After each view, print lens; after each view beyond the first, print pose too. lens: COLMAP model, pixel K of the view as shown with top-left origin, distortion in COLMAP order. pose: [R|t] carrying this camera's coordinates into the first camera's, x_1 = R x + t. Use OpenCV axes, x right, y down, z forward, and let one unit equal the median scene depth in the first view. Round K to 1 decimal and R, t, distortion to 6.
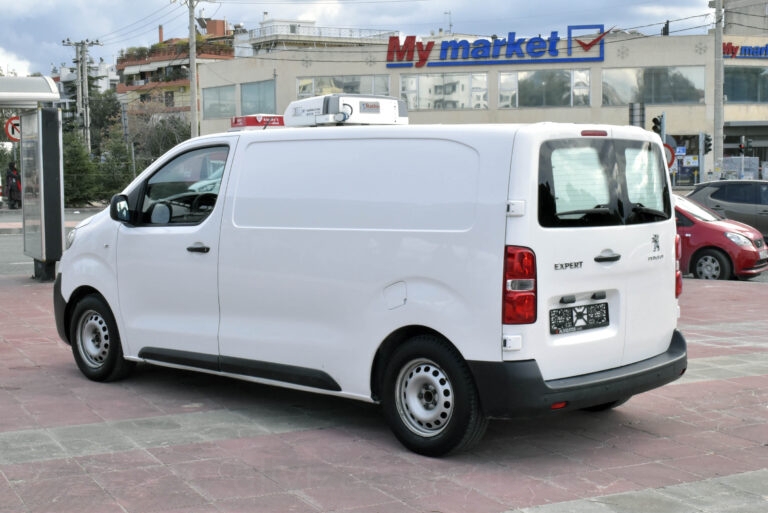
lens RADIAL K [[1161.4, 0, 384.0], [0, 1161.4, 256.5], [0, 0, 1]] dist [-0.027027, -0.078219]
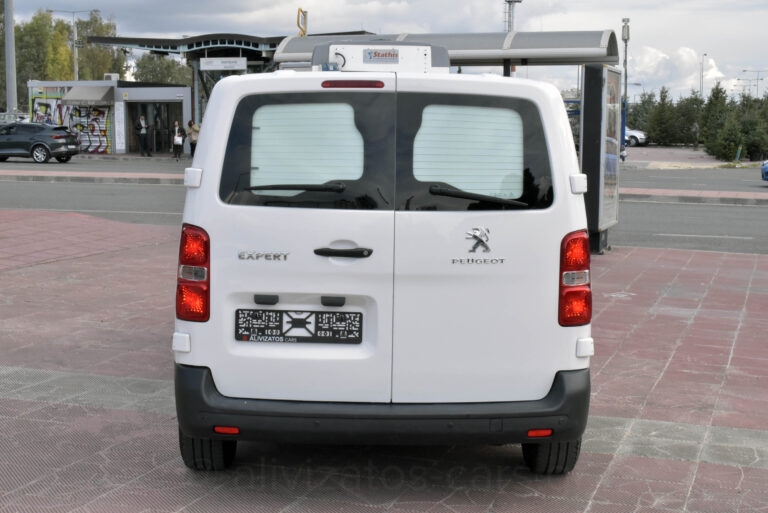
lens RADIAL K [[1277.5, 0, 384.0], [0, 1277.5, 256.5], [0, 0, 1]] dist [0.011480, -0.067161]
pose [[0.692200, 0.086591, -0.716492, 0.808029], [-0.071817, 0.996113, 0.051002, -0.040017], [0.718123, 0.016152, 0.695728, 0.452661]]
